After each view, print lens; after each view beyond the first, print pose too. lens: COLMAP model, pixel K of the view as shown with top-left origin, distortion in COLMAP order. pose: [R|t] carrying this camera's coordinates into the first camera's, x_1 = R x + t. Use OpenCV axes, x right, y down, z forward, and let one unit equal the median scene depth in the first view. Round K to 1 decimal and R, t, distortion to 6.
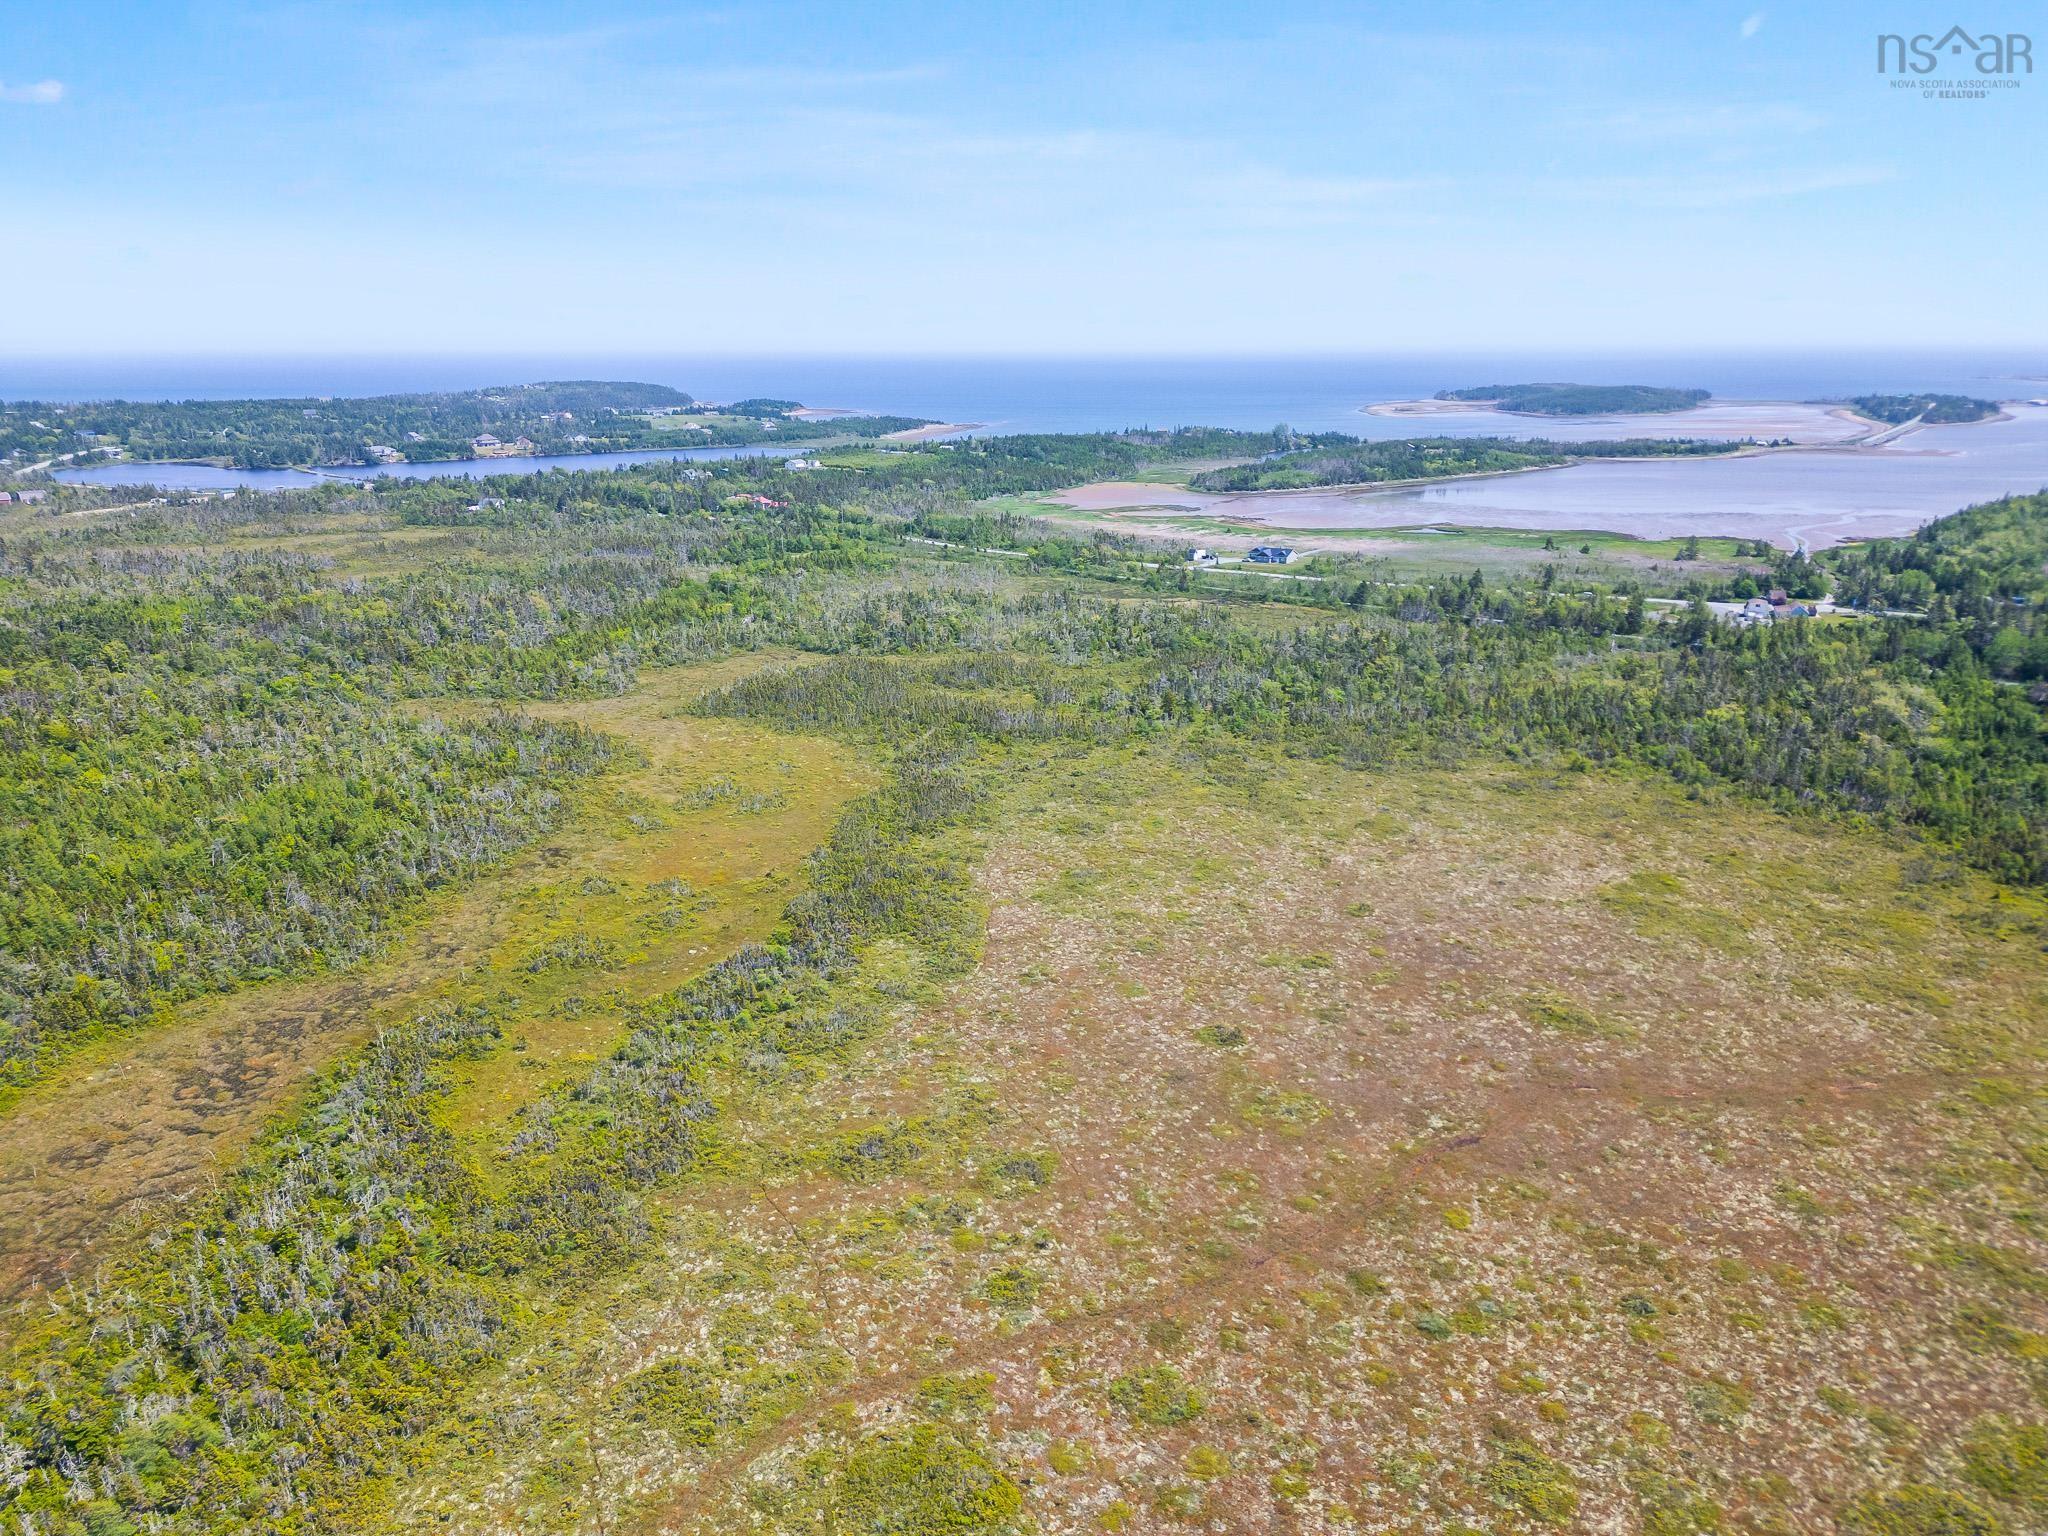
lens RADIAL K [[1422.1, 0, 1024.0], [0, 1422.1, 768.0], [0, 0, 1]] dist [0.033862, -0.037262]
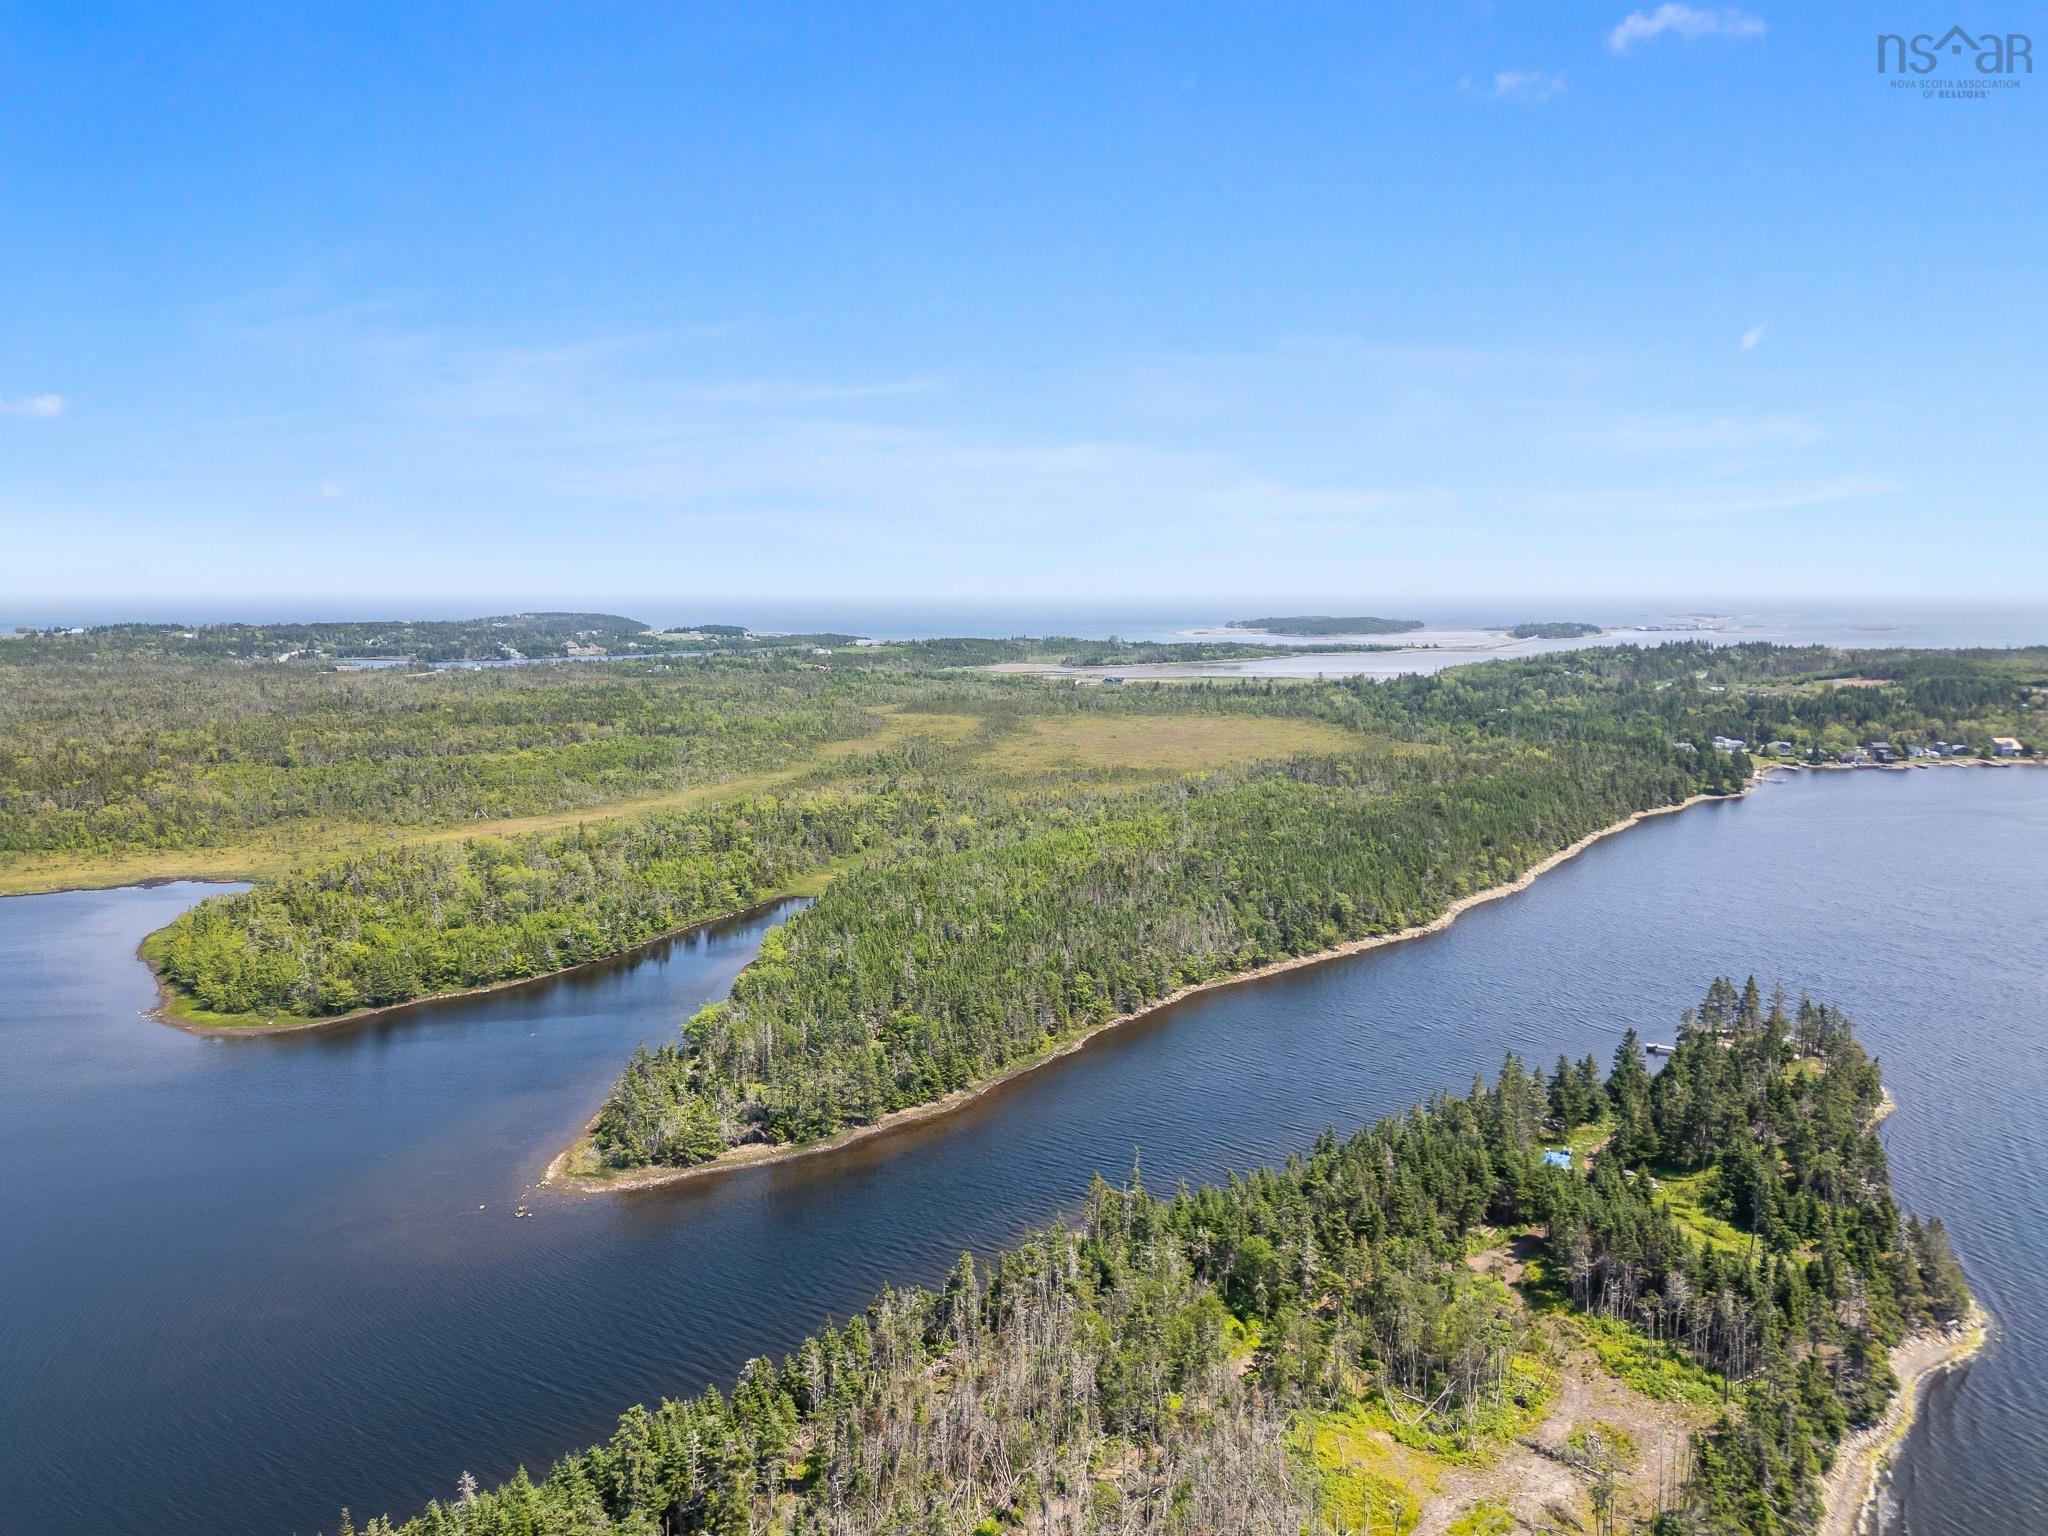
lens RADIAL K [[1422.1, 0, 1024.0], [0, 1422.1, 768.0], [0, 0, 1]] dist [0.033862, -0.037262]
pose [[0.993496, -0.009791, 0.113442, -0.087946], [0.028327, 0.986226, -0.162959, 0.143447], [-0.110284, 0.165113, 0.980089, -0.449670]]
